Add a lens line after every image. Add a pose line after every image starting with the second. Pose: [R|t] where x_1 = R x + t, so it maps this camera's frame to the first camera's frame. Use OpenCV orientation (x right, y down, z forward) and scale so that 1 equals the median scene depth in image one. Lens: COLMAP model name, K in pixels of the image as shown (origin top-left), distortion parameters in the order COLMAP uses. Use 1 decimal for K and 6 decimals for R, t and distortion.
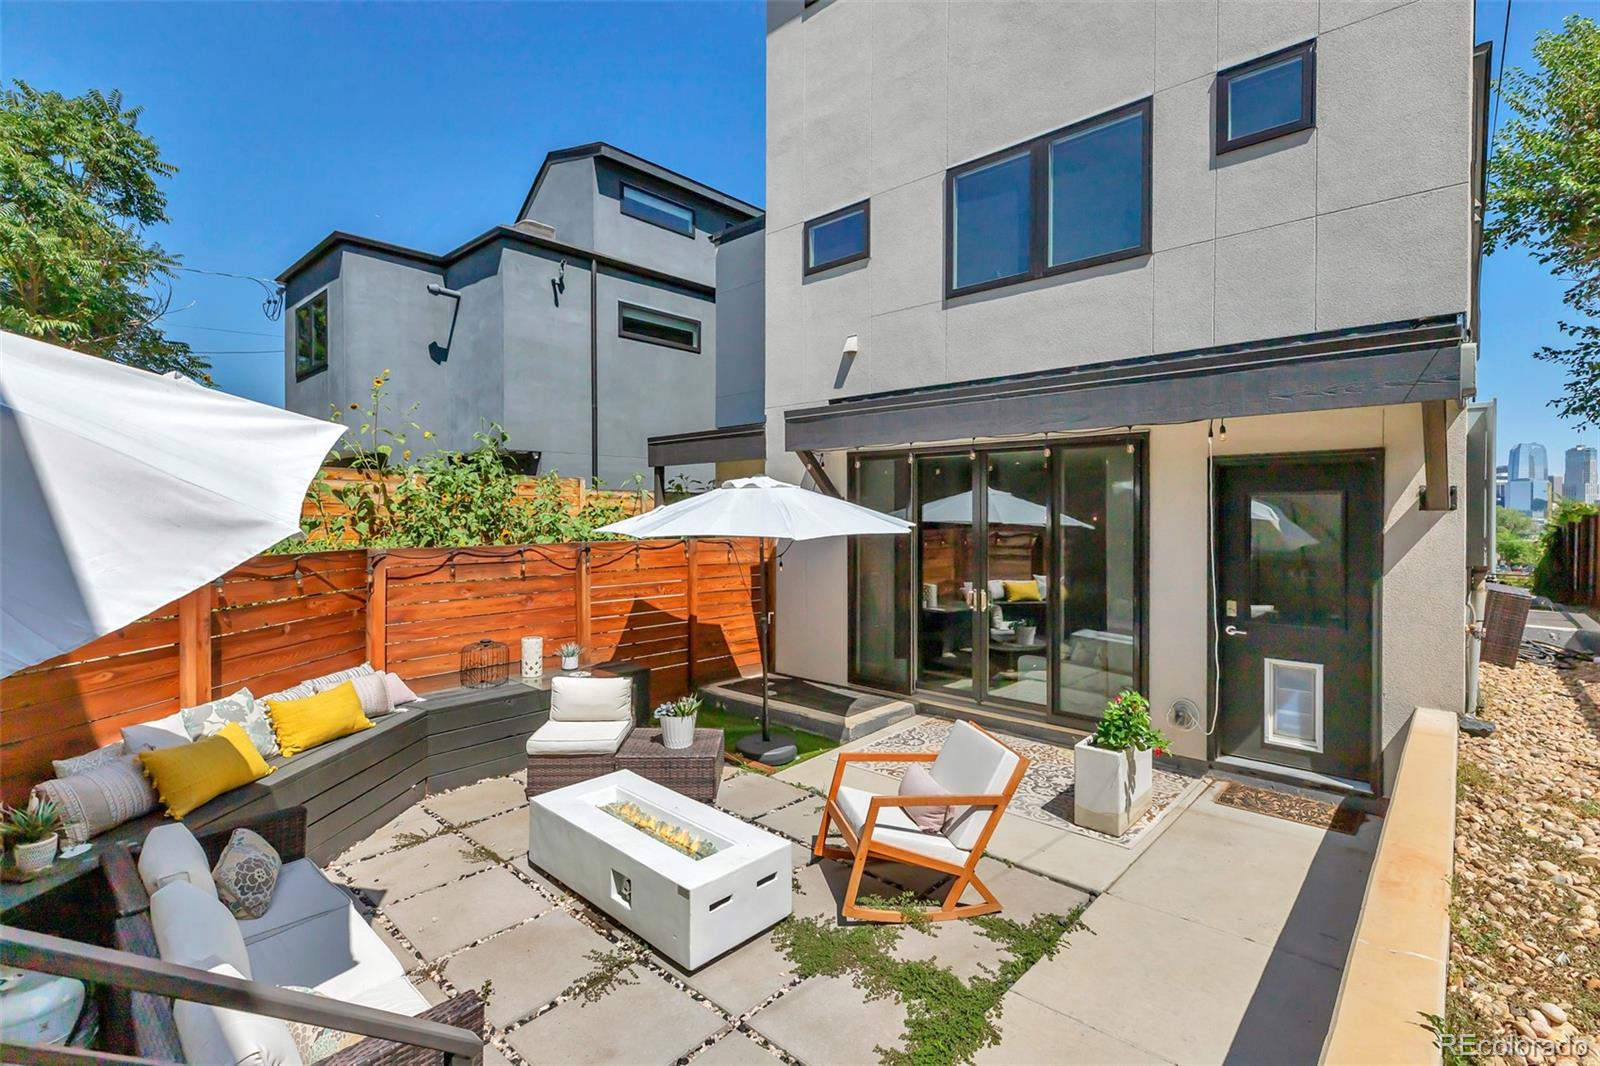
lens RADIAL K [[729.3, 0, 800.0], [0, 729.3, 533.0], [0, 0, 1]] dist [0.001395, -0.001183]
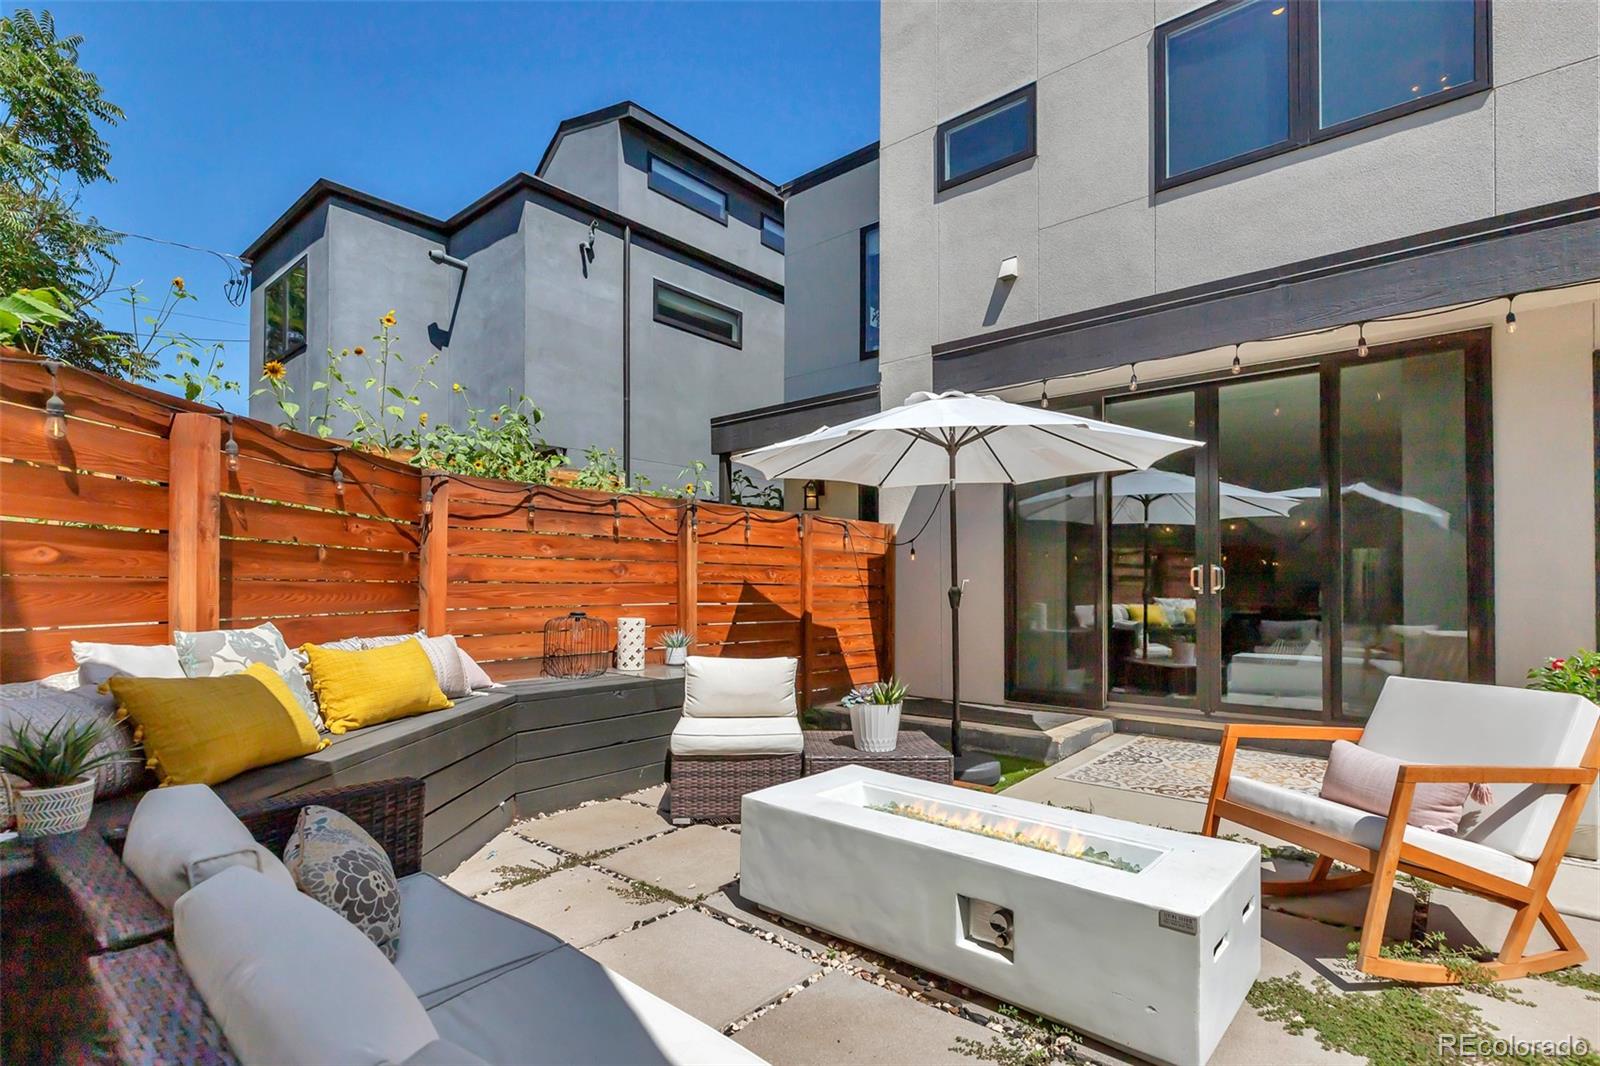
lens RADIAL K [[775.5, 0, 800.9], [0, 775.5, 592.7], [0, 0, 1]] dist [-0.006764, 0.001935]
pose [[0.999619, 0.002517, 0.027500, -0.203630], [-0.002062, 0.999860, -0.016578, 0.121874], [-0.027538, 0.016515, 0.999484, 0.205972]]
